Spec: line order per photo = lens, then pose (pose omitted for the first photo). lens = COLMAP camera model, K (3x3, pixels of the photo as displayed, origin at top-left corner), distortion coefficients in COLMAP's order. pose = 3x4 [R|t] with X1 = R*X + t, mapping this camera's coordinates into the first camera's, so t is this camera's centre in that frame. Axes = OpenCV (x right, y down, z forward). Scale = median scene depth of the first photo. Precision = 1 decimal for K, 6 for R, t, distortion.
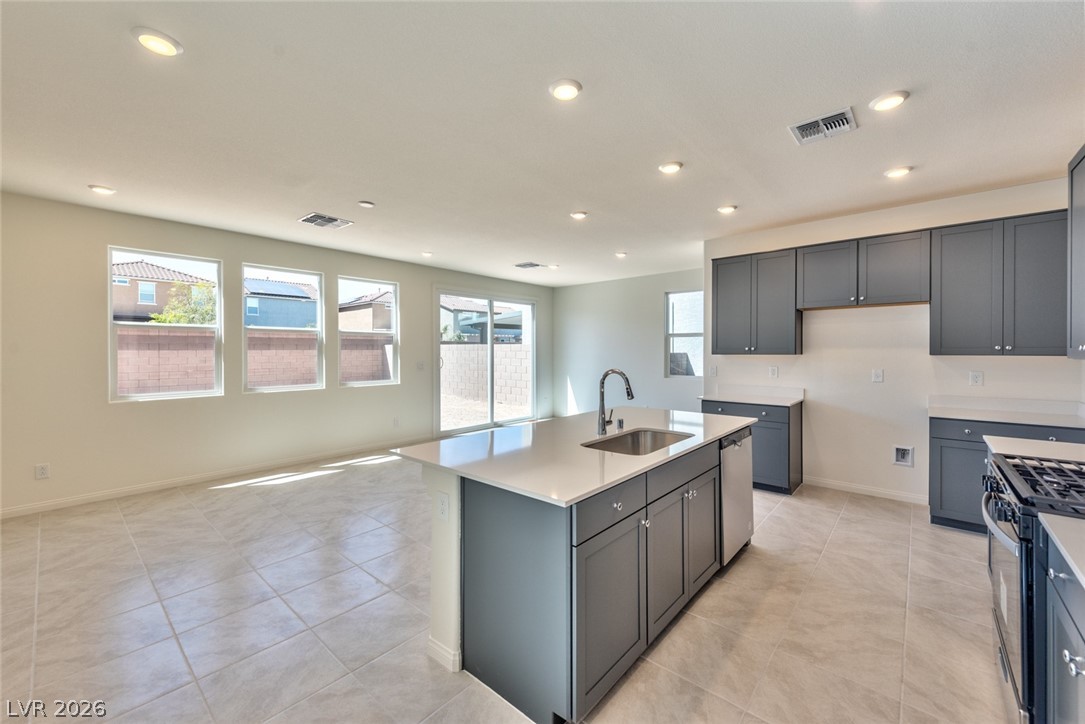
lens RADIAL K [[430.7, 0, 551.1], [0, 430.7, 354.4], [0, 0, 1]] dist [-0.003037, 0.000368]
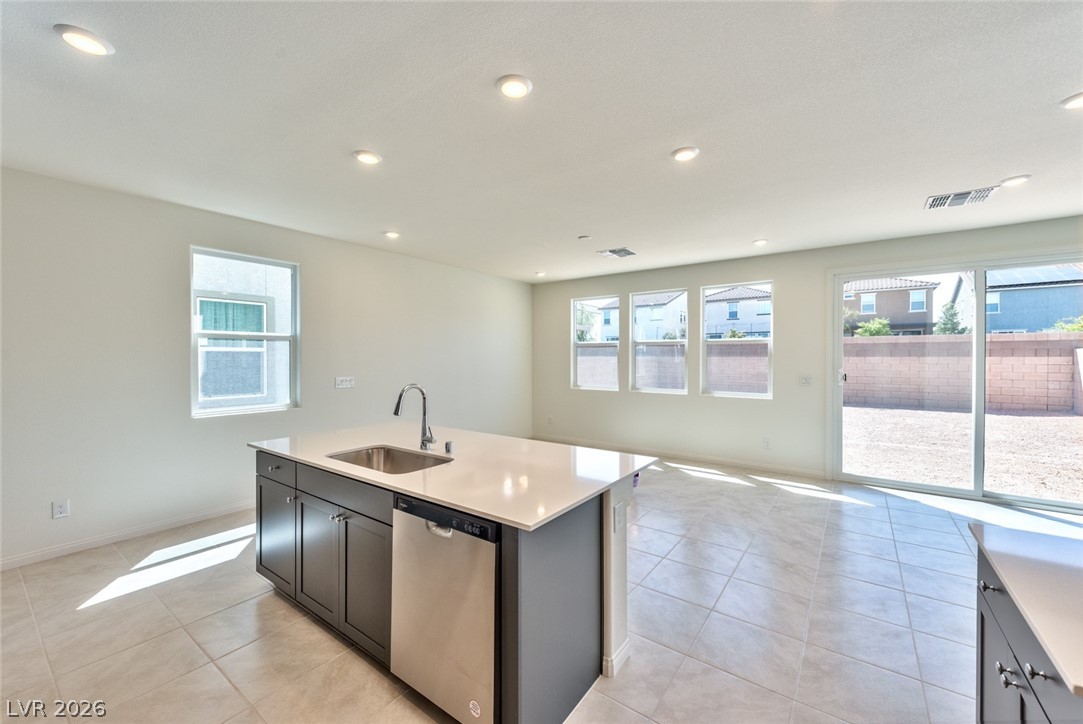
lens RADIAL K [[429.9, 0, 541.5], [0, 429.9, 358.1], [0, 0, 1]] dist [-0.003037, 0.000368]
pose [[0.069197, 0.004191, -0.997594, 0.222457], [-0.007197, 0.999967, 0.003702, -0.006215], [0.997577, 0.006924, 0.069225, 0.236111]]
